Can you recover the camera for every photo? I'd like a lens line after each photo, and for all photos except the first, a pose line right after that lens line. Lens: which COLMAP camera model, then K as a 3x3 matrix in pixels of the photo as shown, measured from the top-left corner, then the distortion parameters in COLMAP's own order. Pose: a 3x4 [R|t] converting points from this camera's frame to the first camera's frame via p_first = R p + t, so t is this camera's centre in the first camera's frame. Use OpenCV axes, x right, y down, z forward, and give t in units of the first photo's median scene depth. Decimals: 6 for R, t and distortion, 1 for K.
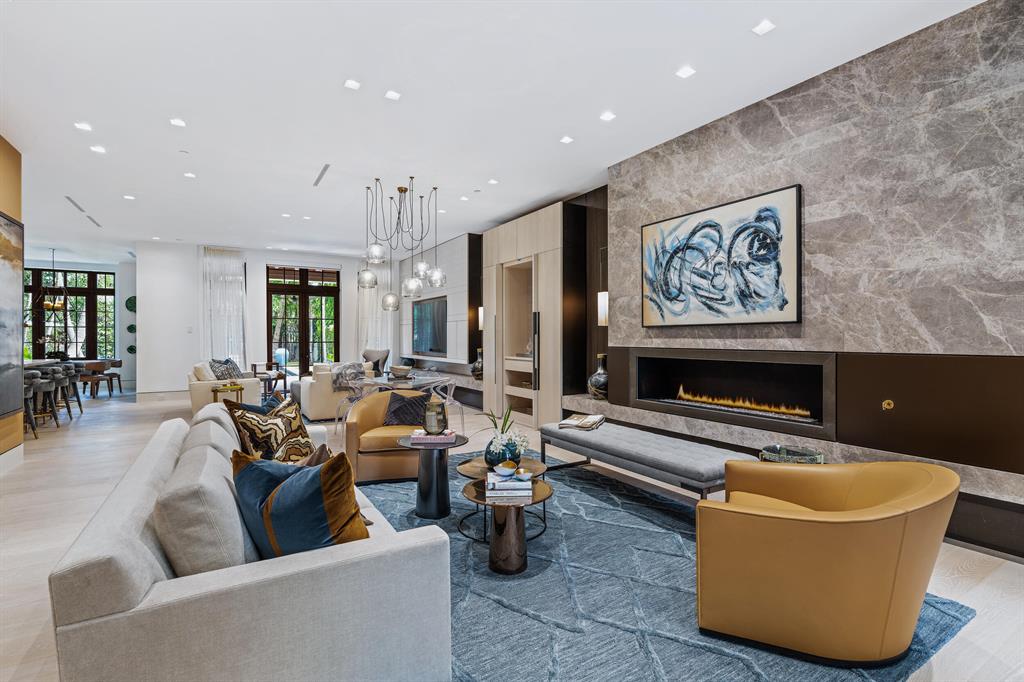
lens RADIAL K [[477.8, 0, 510.8], [0, 477.8, 339.1], [0, 0, 1]] dist [-0.002313, -0.000556]
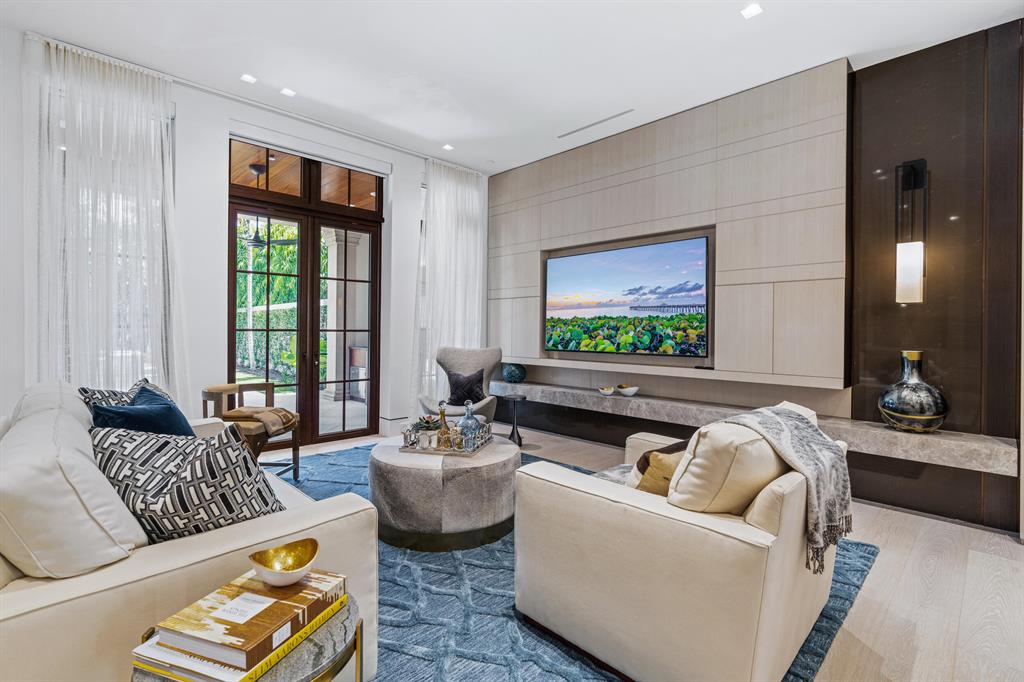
lens RADIAL K [[475.9, 0, 513.4], [0, 475.9, 336.6], [0, 0, 1]] dist [-0.015095, -0.000152]
pose [[0.973153, 0.008743, 0.229993, -0.350197], [-0.011386, 0.999883, 0.010168, 0.005985], [-0.229878, -0.012513, 0.973139, 0.534417]]
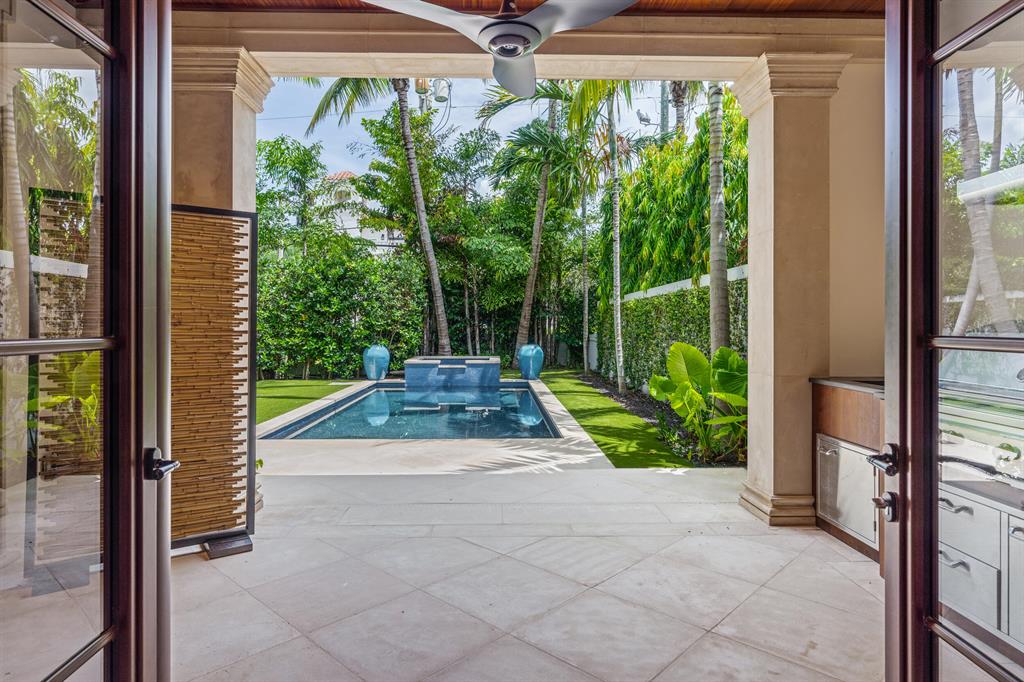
lens RADIAL K [[580.4, 0, 507.0], [0, 580.4, 325.9], [0, 0, 1]] dist [0.002129, 0.000618]
pose [[0.866536, 0.000905, -0.499115, -0.414912], [-0.002122, 0.999996, -0.001870, 0.003456], [0.499111, 0.002680, 0.866534, 0.963252]]
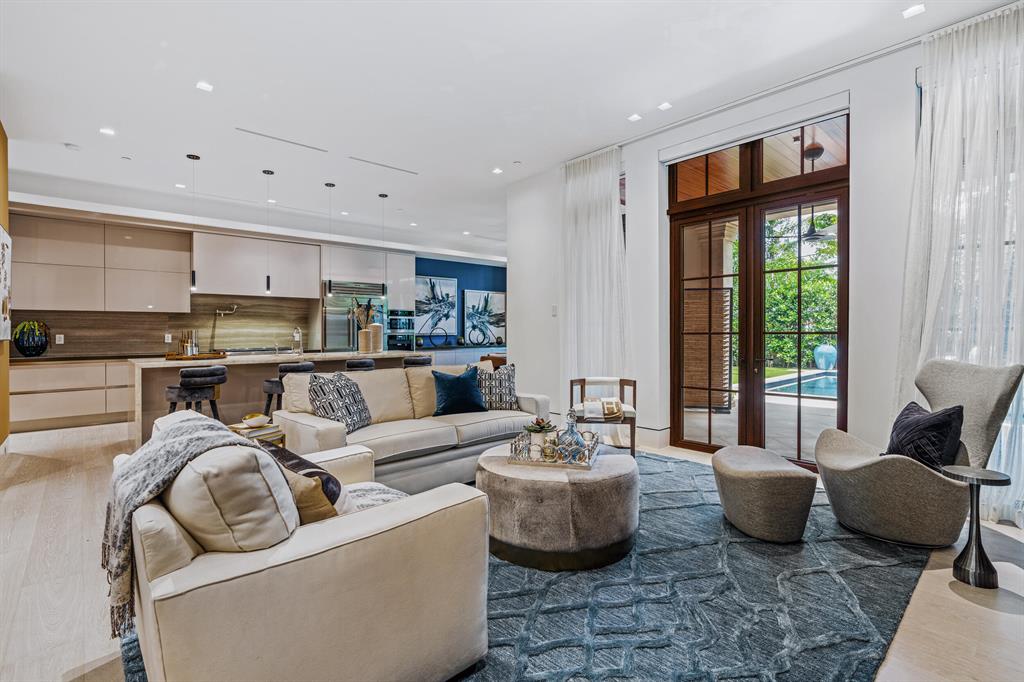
lens RADIAL K [[477.8, 0, 510.8], [0, 477.8, 339.1], [0, 0, 1]] dist [-0.002313, -0.000556]
pose [[0.191849, 0.012456, -0.981345, -0.085719], [0.002690, 0.999909, 0.013217, 0.005947], [0.981421, -0.005176, 0.191798, 0.730347]]
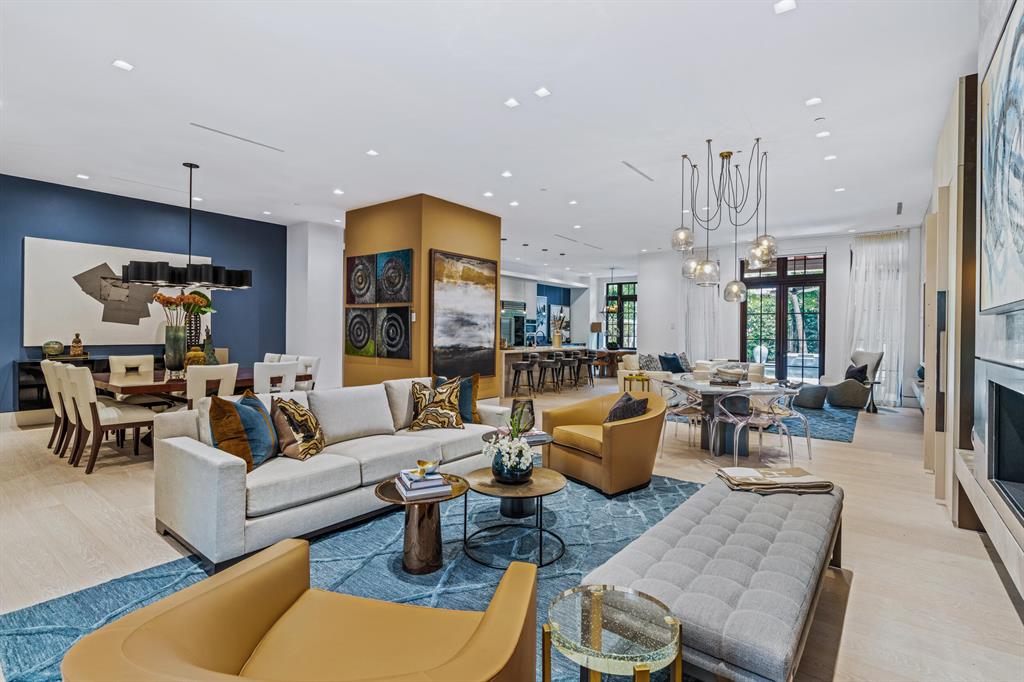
lens RADIAL K [[487.7, 0, 501.9], [0, 487.7, 332.7], [0, 0, 1]] dist [-0.026243, -0.000048]
pose [[0.347730, 0.006471, -0.937572, 0.233704], [-0.013494, 0.999907, 0.001897, -0.000539], [0.937498, 0.011992, 0.347785, 0.193270]]
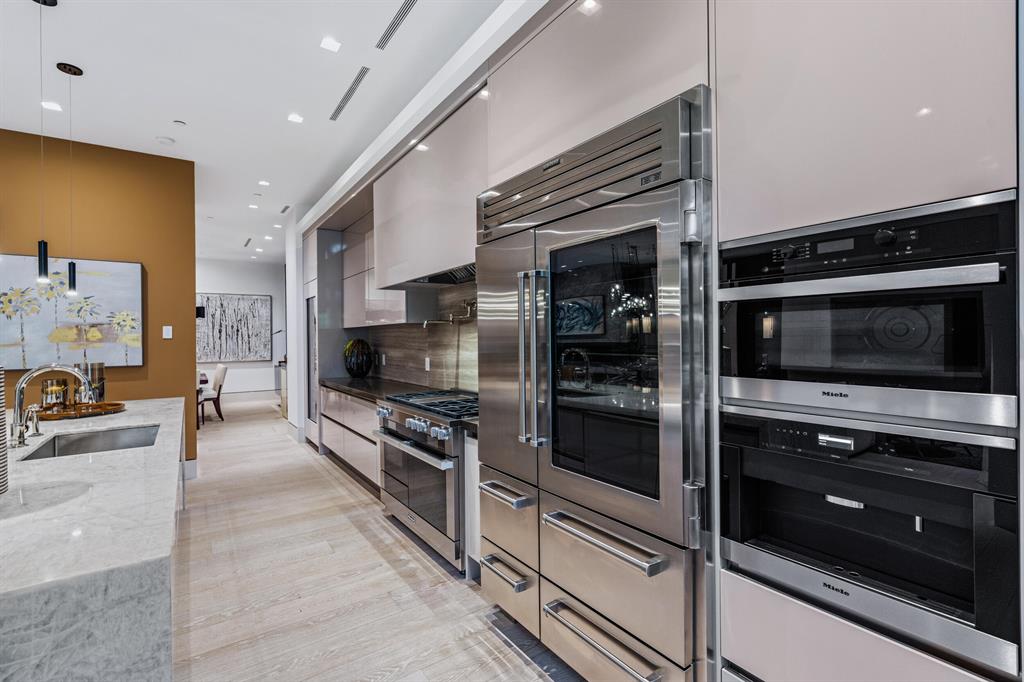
lens RADIAL K [[463.8, 0, 509.3], [0, 463.8, 338.4], [0, 0, 1]] dist [-0.014668, 0.006854]
pose [[-0.997584, 0.009267, -0.068853, -0.848707], [0.008975, 0.999949, 0.004555, -0.010797], [0.068891, 0.003926, -0.997616, 0.795721]]
